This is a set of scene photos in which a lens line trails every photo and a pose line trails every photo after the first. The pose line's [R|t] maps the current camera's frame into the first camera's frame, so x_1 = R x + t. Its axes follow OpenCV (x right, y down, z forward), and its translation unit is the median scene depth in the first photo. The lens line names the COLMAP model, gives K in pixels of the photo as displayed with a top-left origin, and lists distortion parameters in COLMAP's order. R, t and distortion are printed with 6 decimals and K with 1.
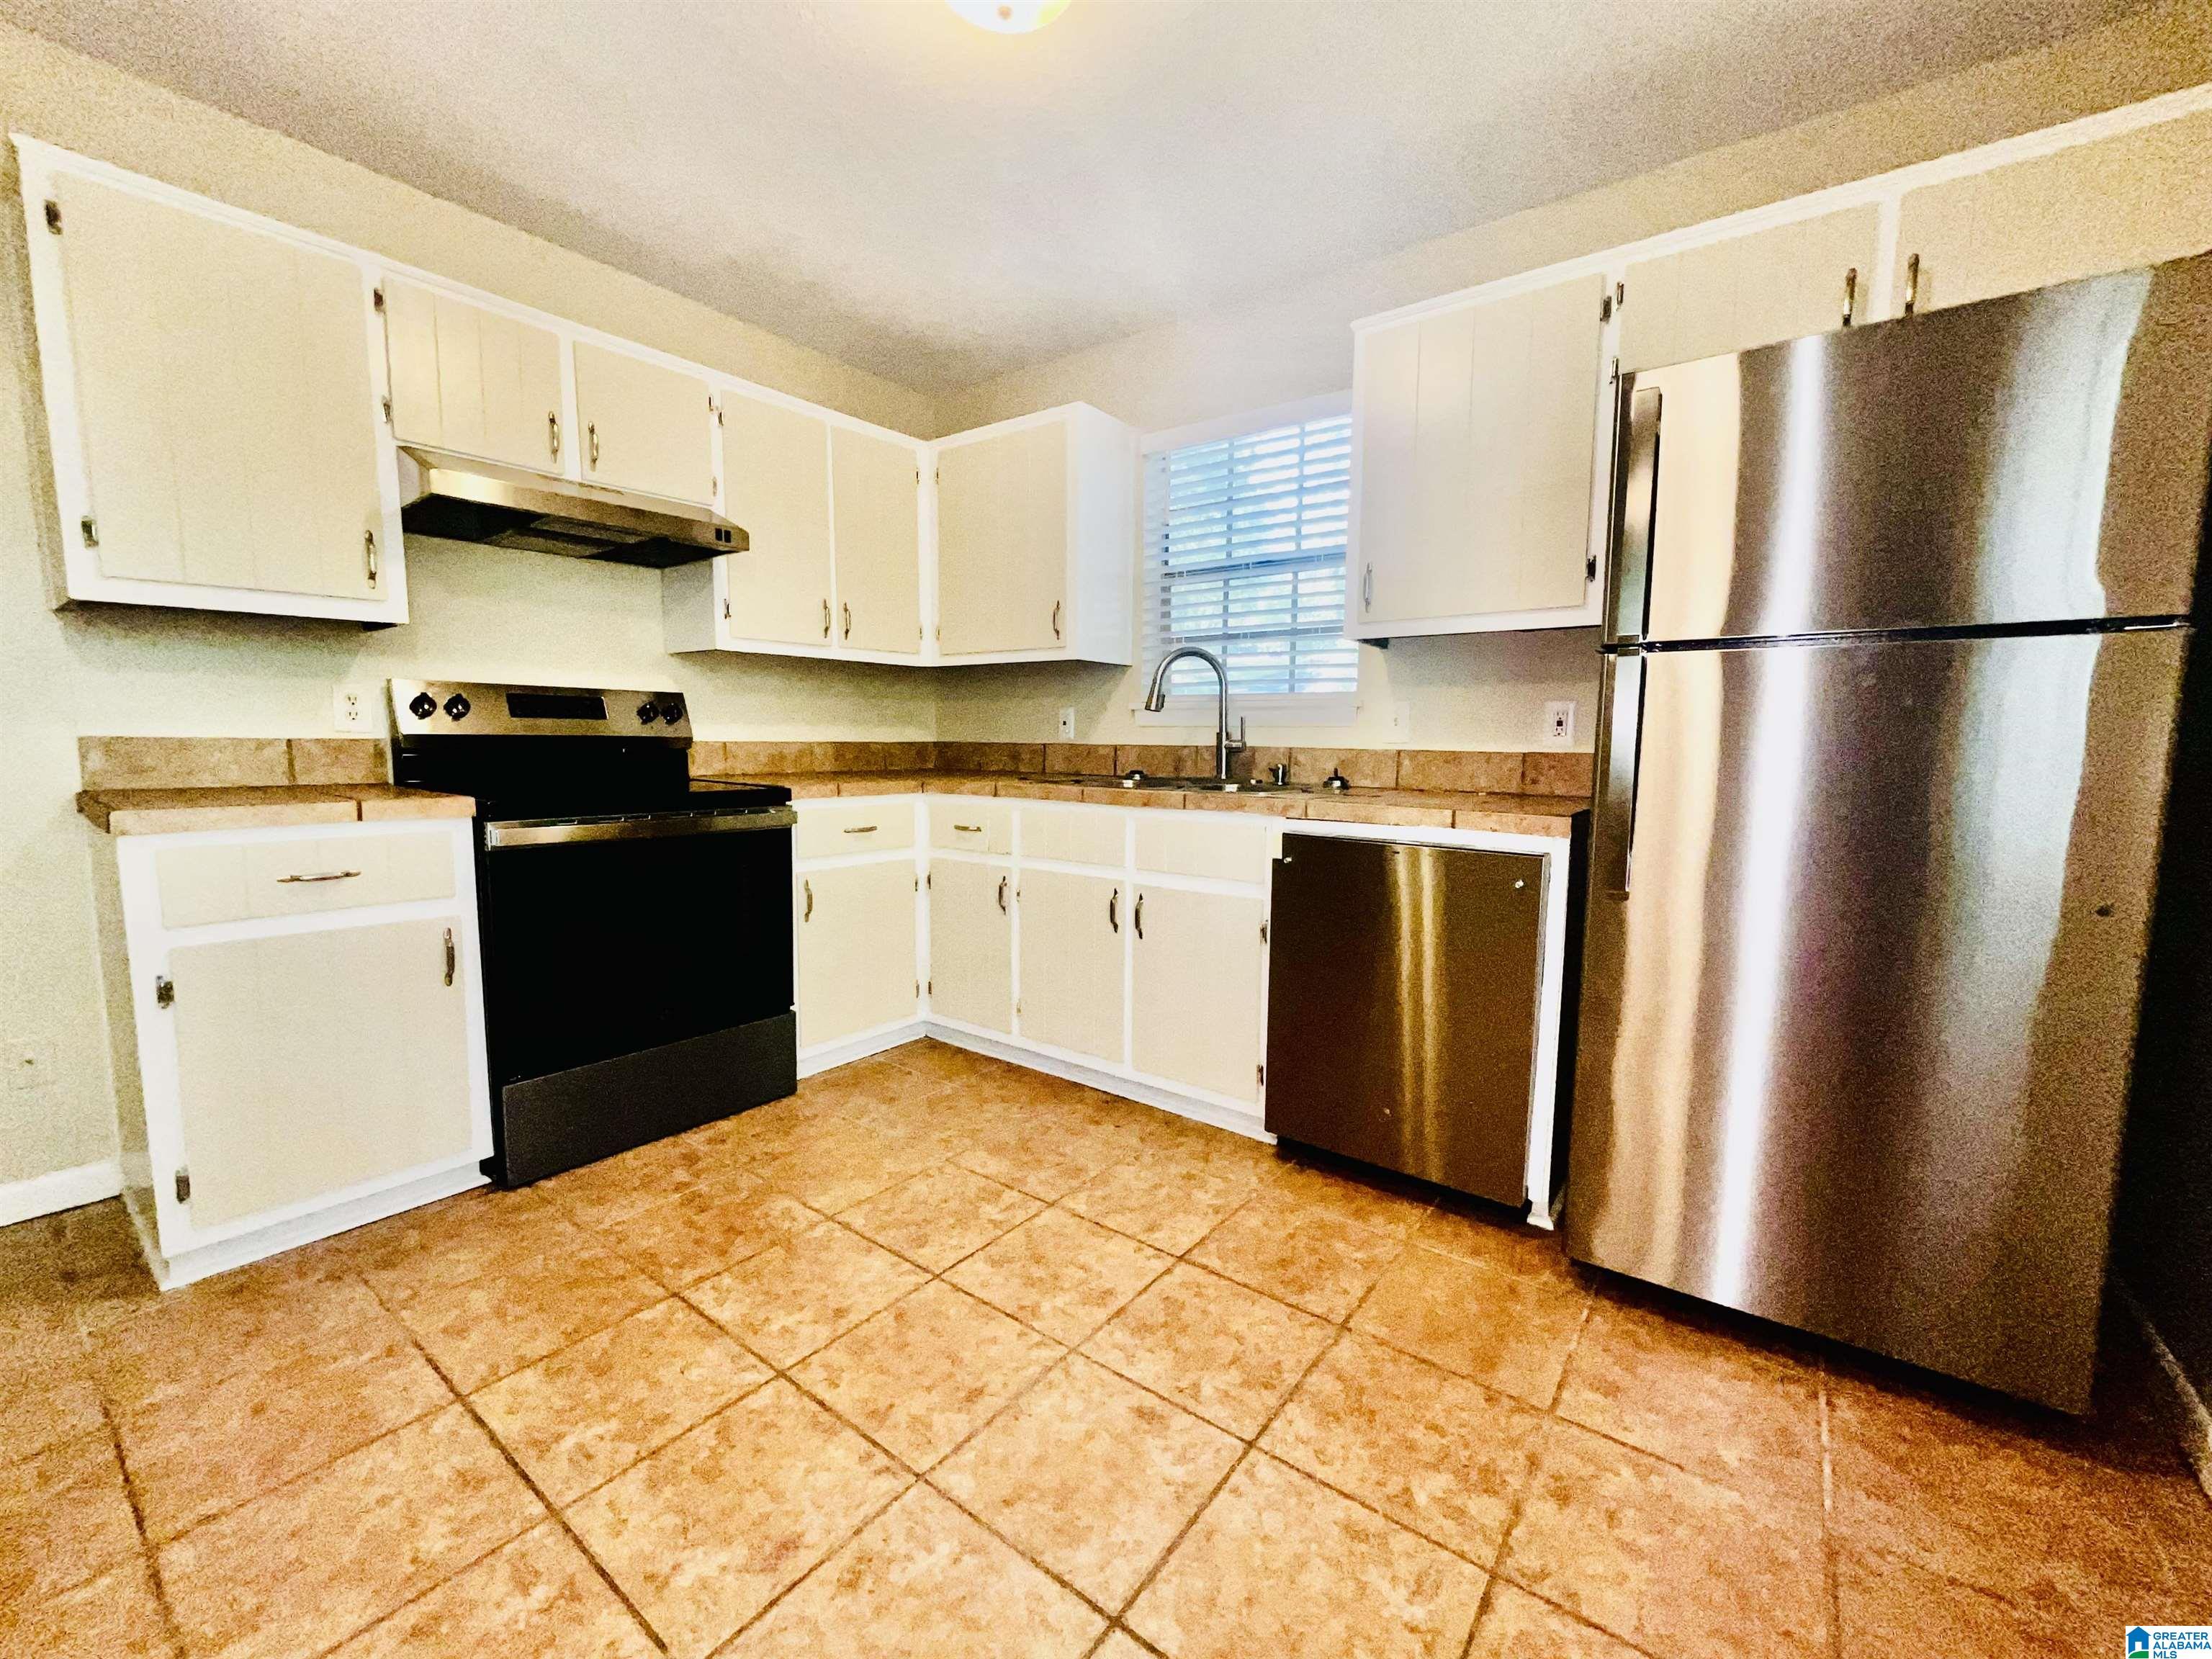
lens RADIAL K [[895.1, 0, 1100.5], [0, 895.1, 831.3], [0, 0, 1]] dist [-0.001478, 0.000031]
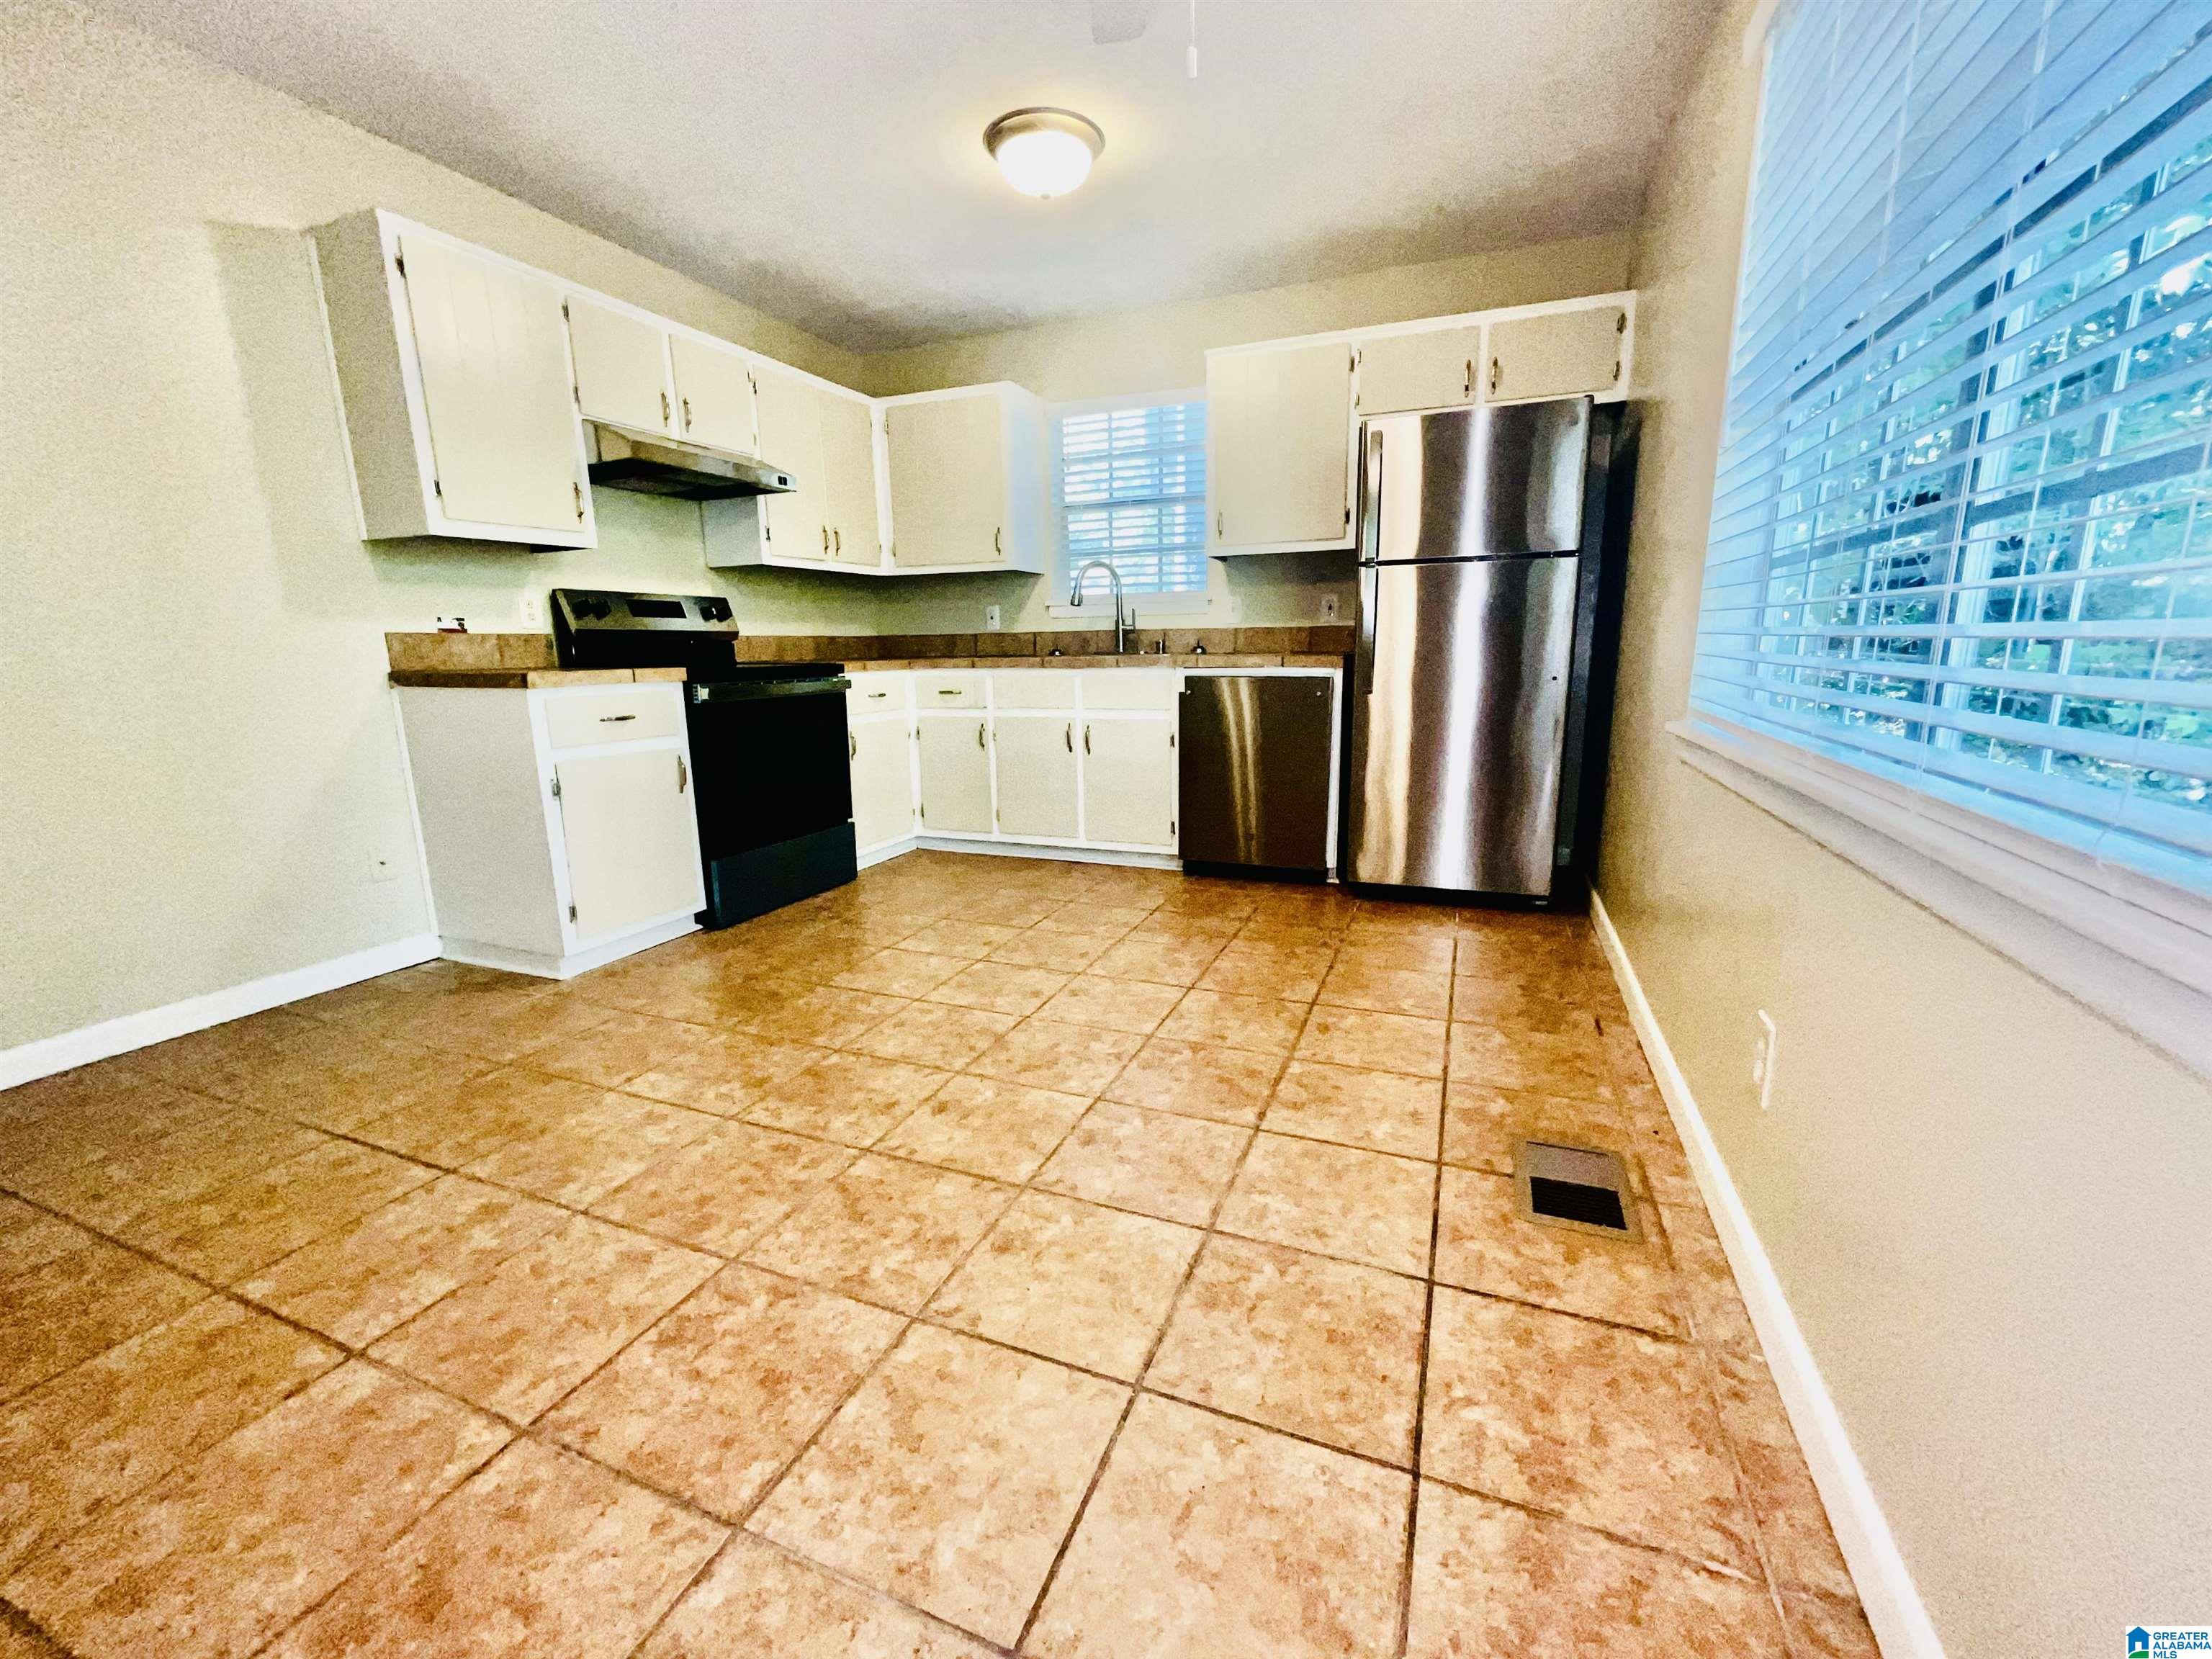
lens RADIAL K [[895.1, 0, 1100.9], [0, 895.1, 828.7], [0, 0, 1]] dist [-0.001478, 0.000031]
pose [[0.965494, -0.078110, 0.248435, -0.314793], [0.053530, 0.993114, 0.104208, 0.083146], [-0.254864, -0.087314, 0.963027, -0.486554]]
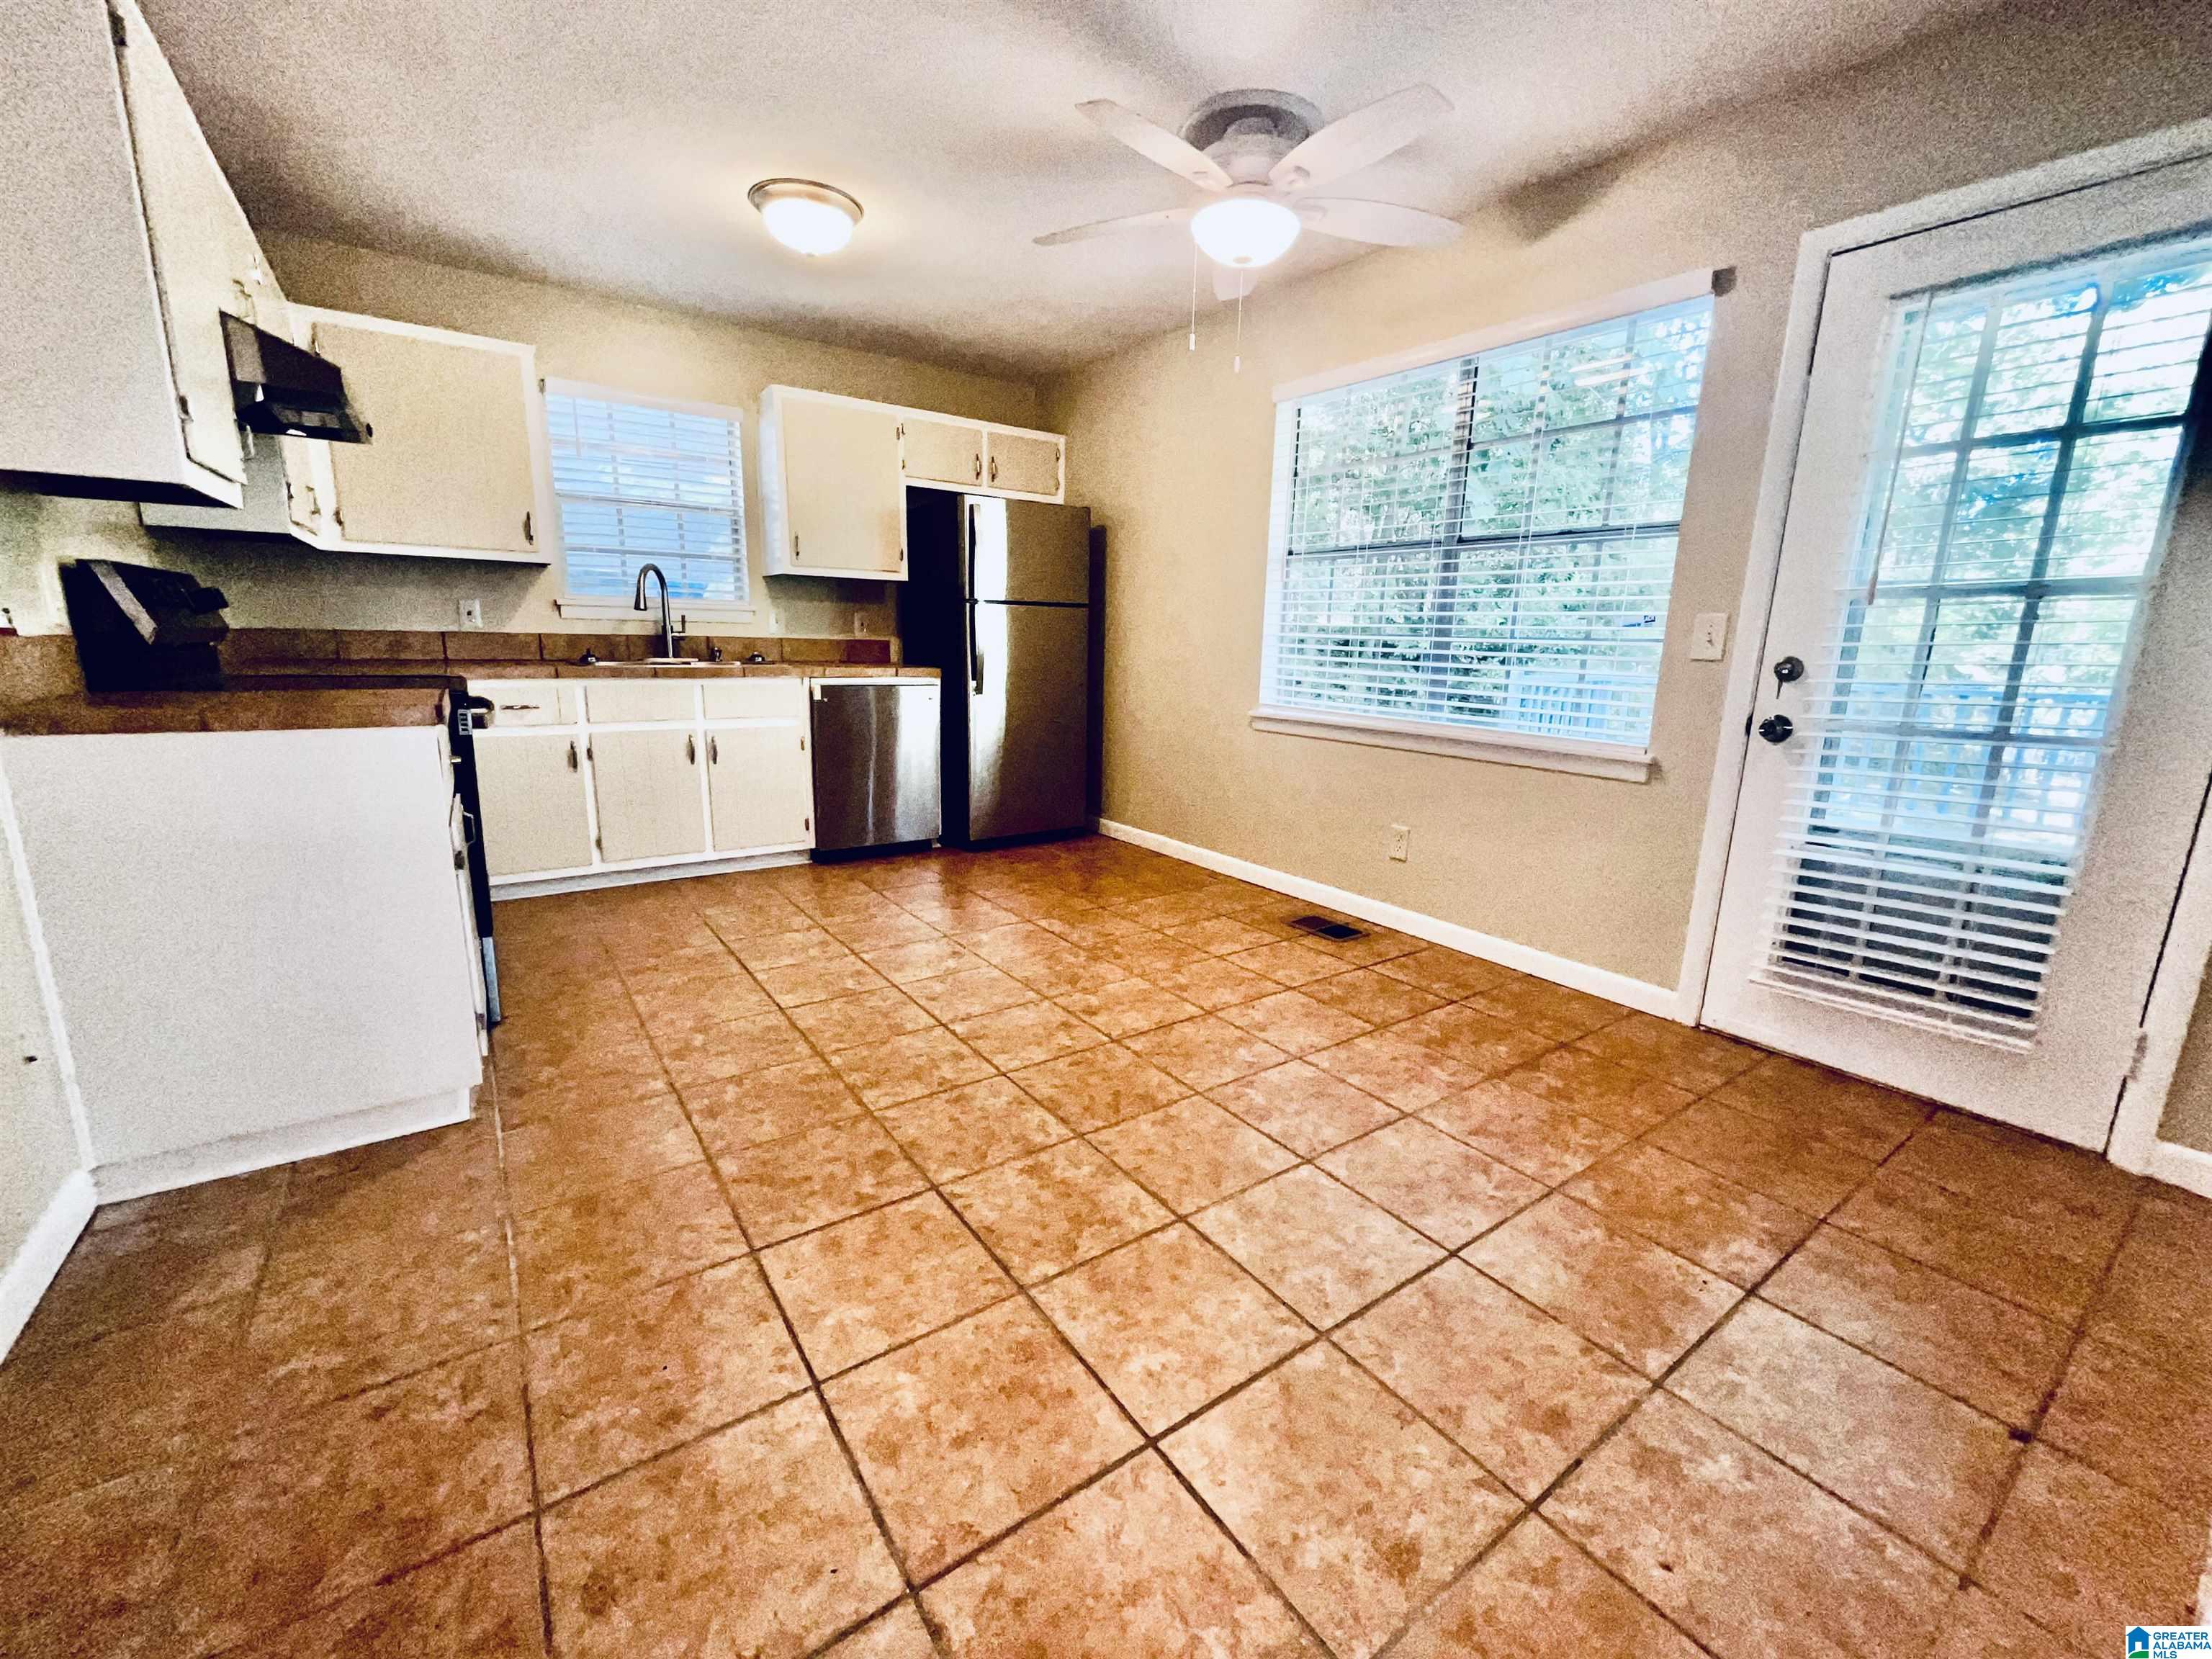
lens RADIAL K [[895.1, 0, 1102.0], [0, 895.1, 828.9], [0, 0, 1]] dist [-0.001478, 0.000031]
pose [[0.301081, -0.203555, 0.931620, -1.153541], [0.078410, 0.978928, 0.188551, -0.009785], [-0.950369, 0.016280, 0.310697, -0.104103]]
